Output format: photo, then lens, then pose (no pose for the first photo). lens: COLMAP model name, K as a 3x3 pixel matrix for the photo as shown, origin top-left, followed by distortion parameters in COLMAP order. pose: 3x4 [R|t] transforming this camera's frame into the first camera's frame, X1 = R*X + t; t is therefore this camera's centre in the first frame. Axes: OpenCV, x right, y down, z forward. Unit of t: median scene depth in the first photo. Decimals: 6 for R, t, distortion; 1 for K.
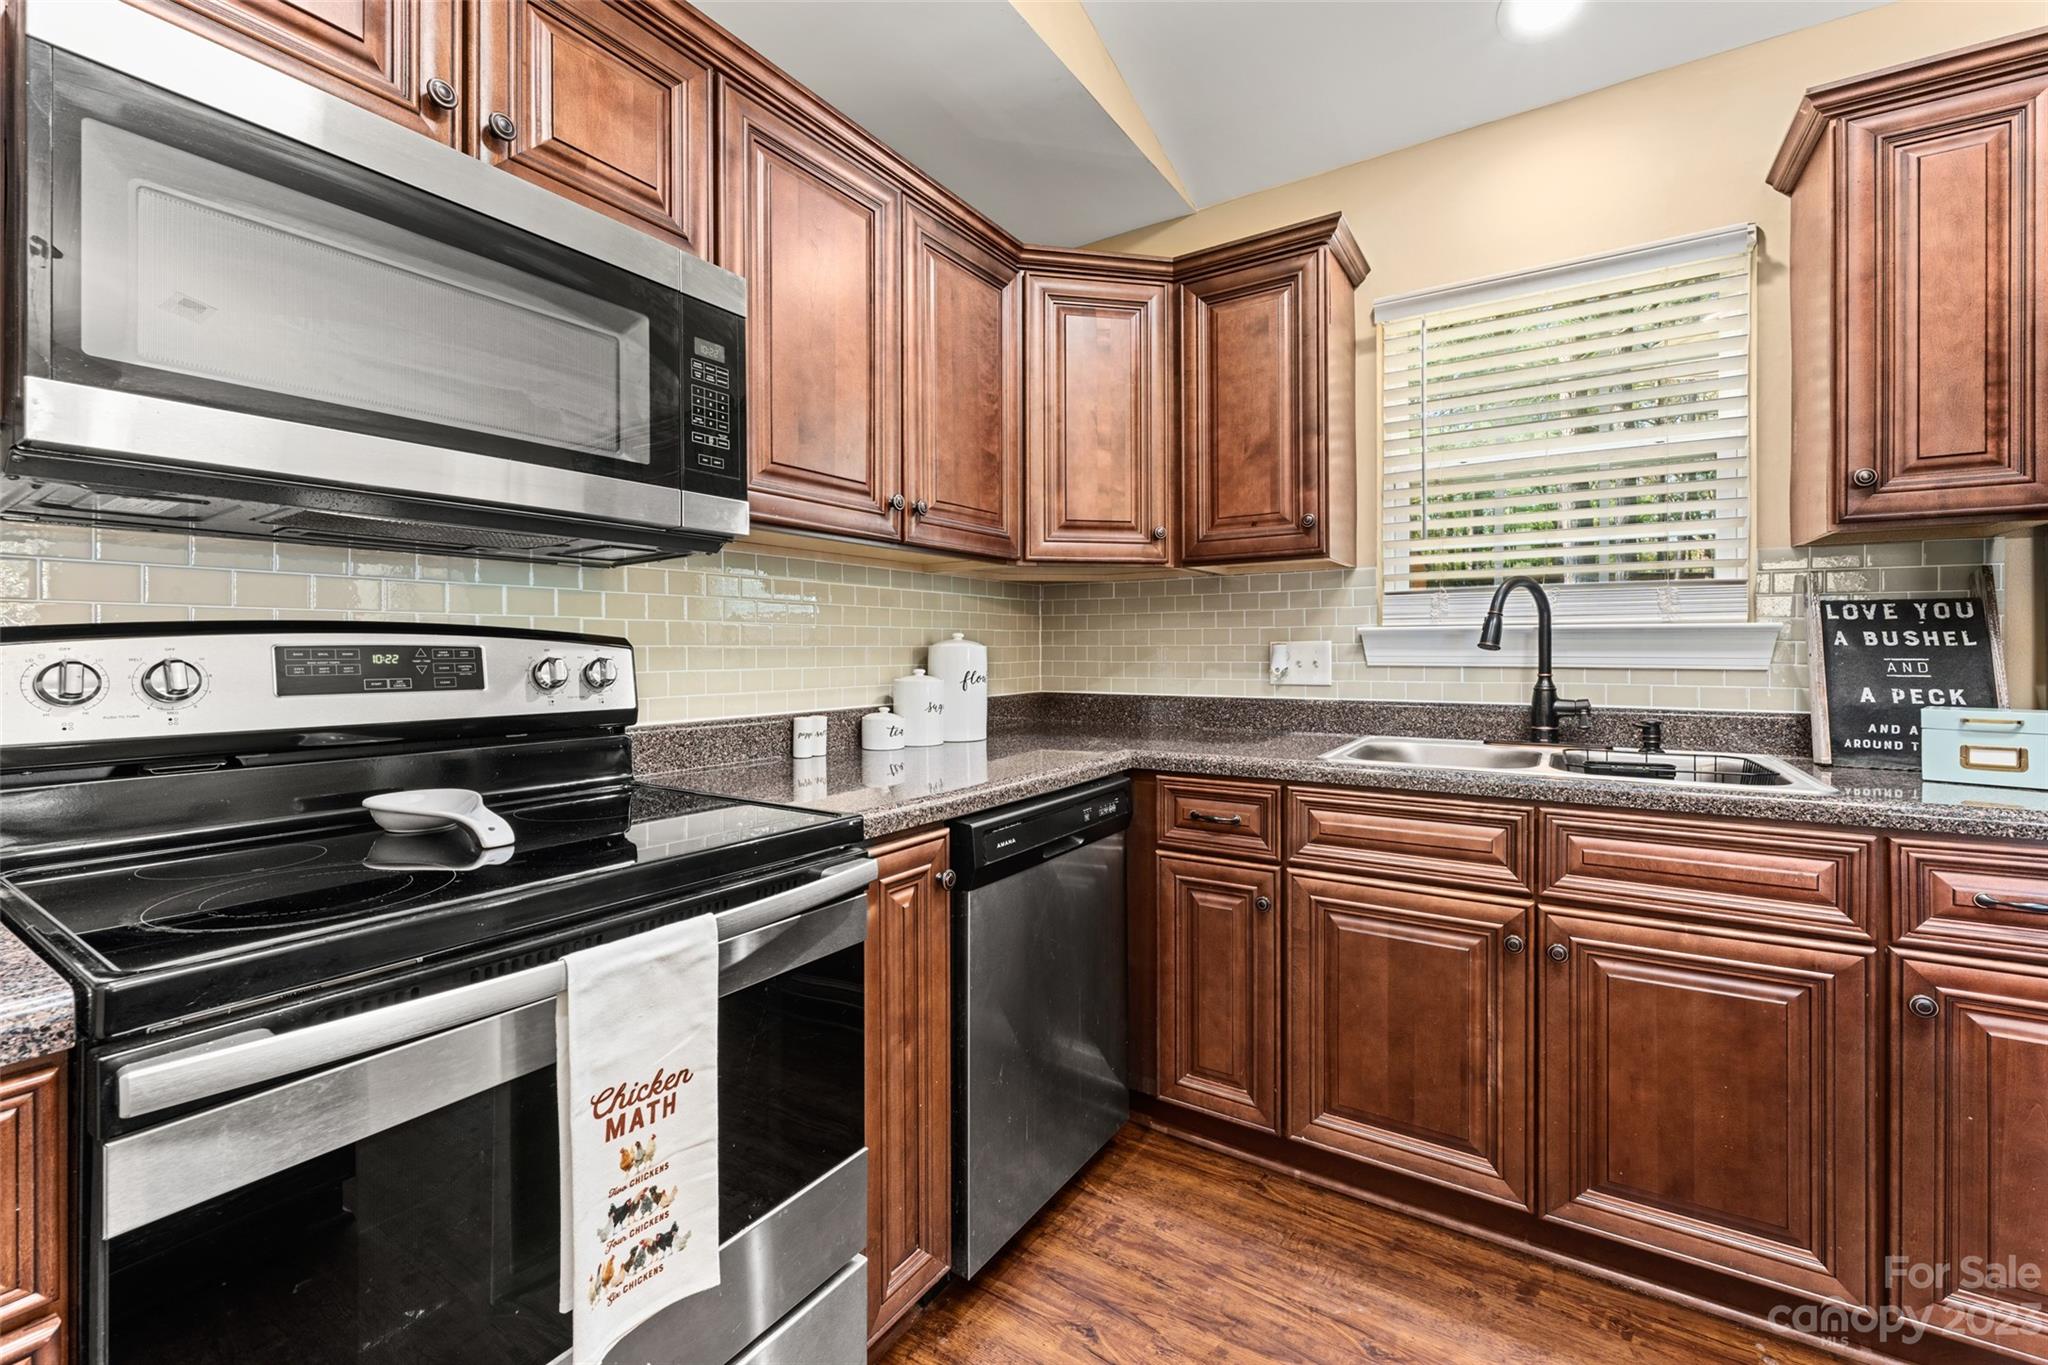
lens RADIAL K [[851.9, 0, 1018.3], [0, 851.9, 650.2], [0, 0, 1]] dist [-0.005461, -0.000248]
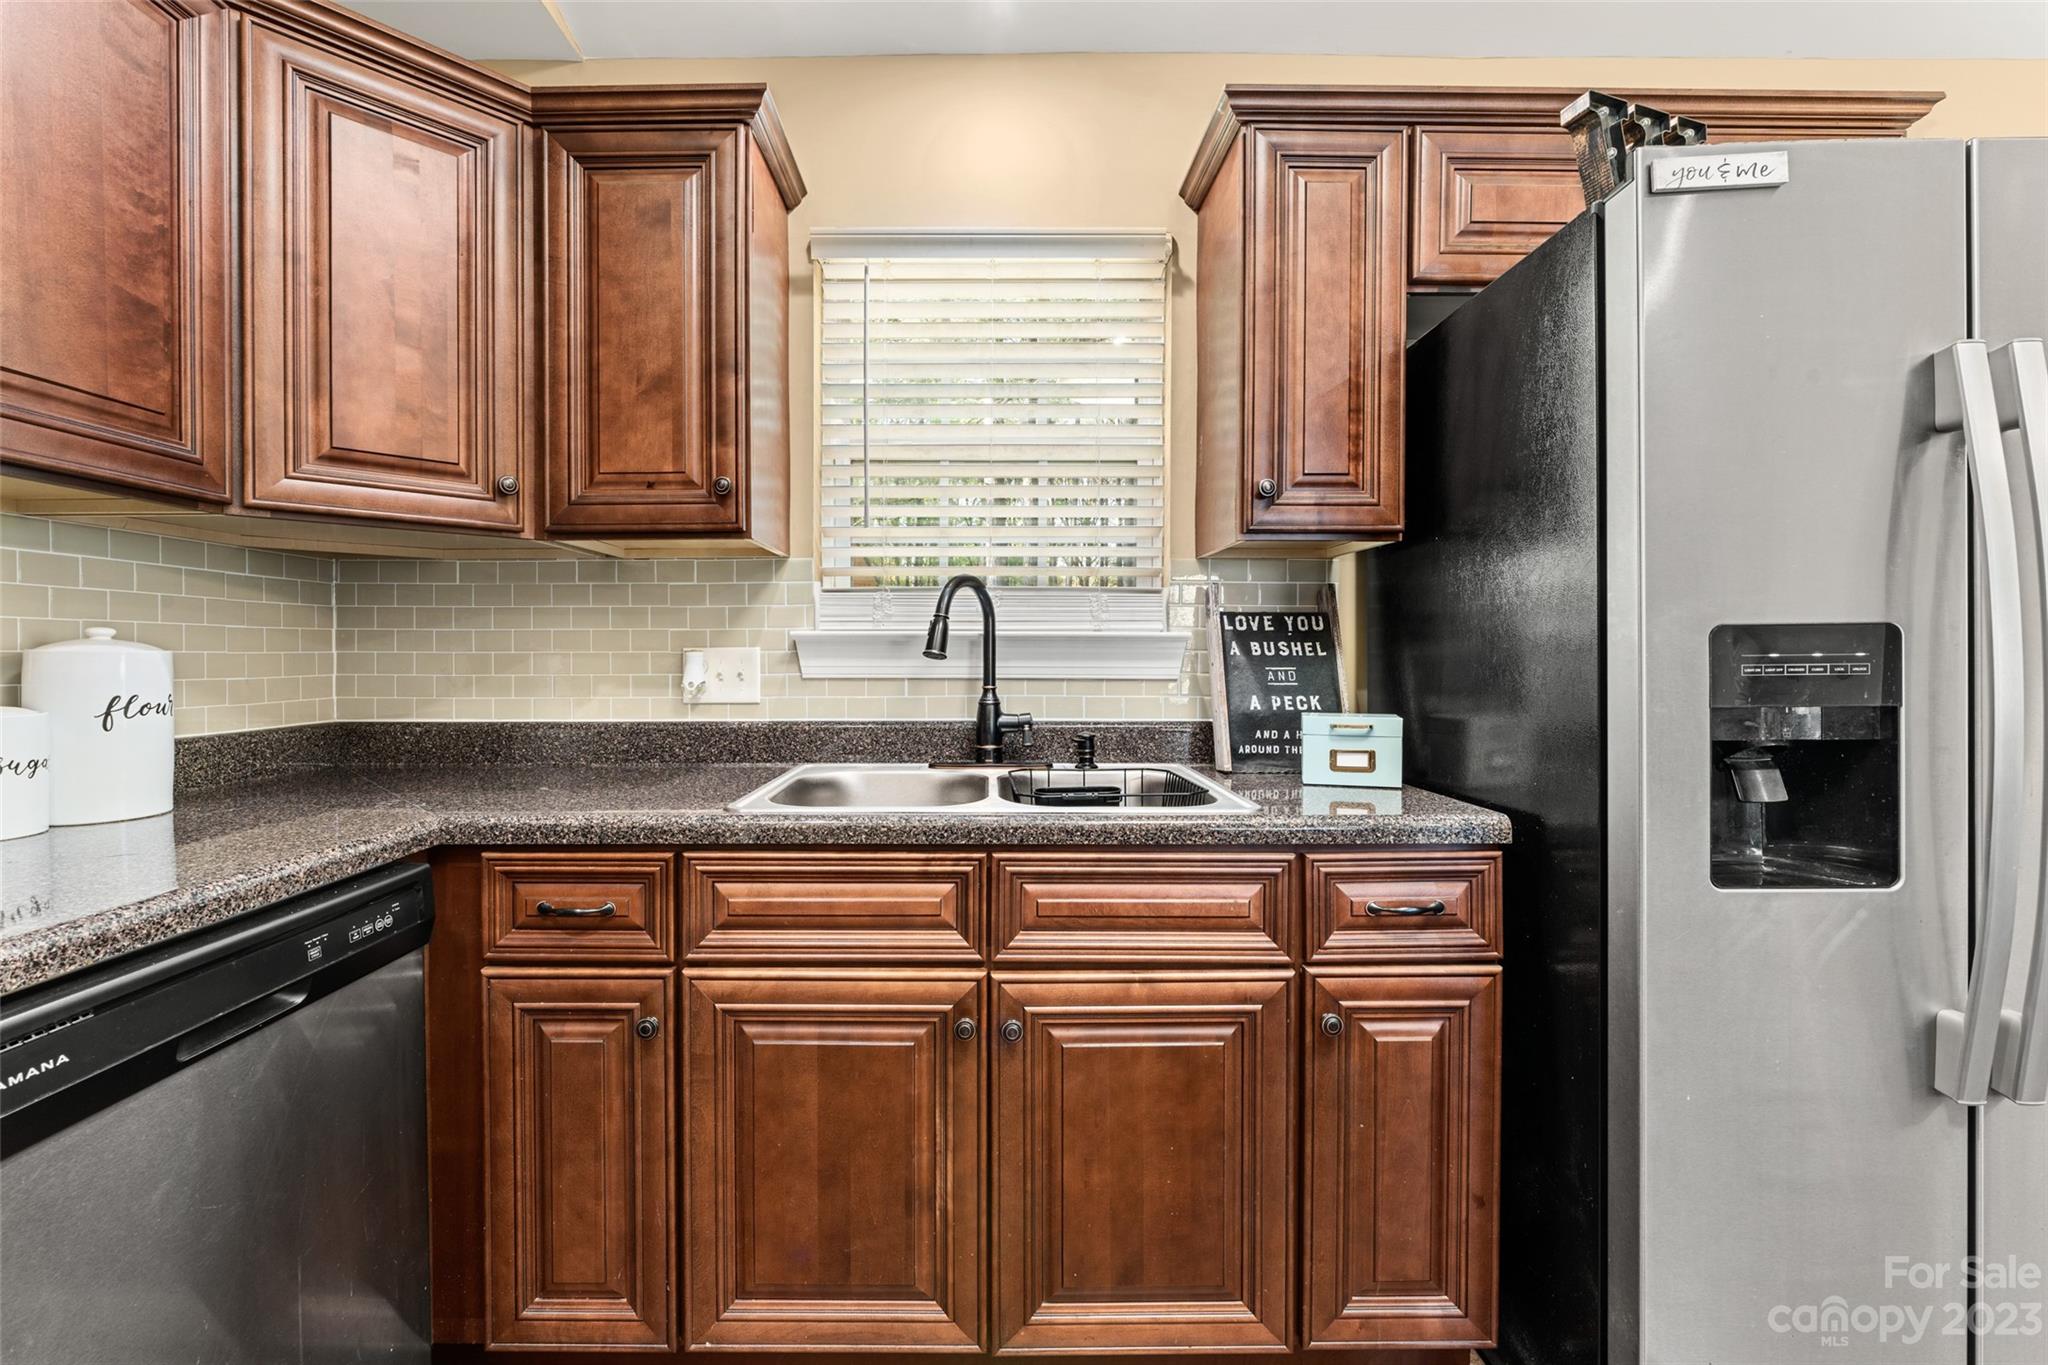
lens RADIAL K [[845.8, 0, 1019.3], [0, 845.8, 663.5], [0, 0, 1]] dist [-0.004847, -0.000070]
pose [[0.817692, -0.001730, 0.575654, 0.147154], [-0.001334, 0.999987, 0.004900, -0.000130], [-0.575655, -0.004775, 0.817679, 0.281980]]
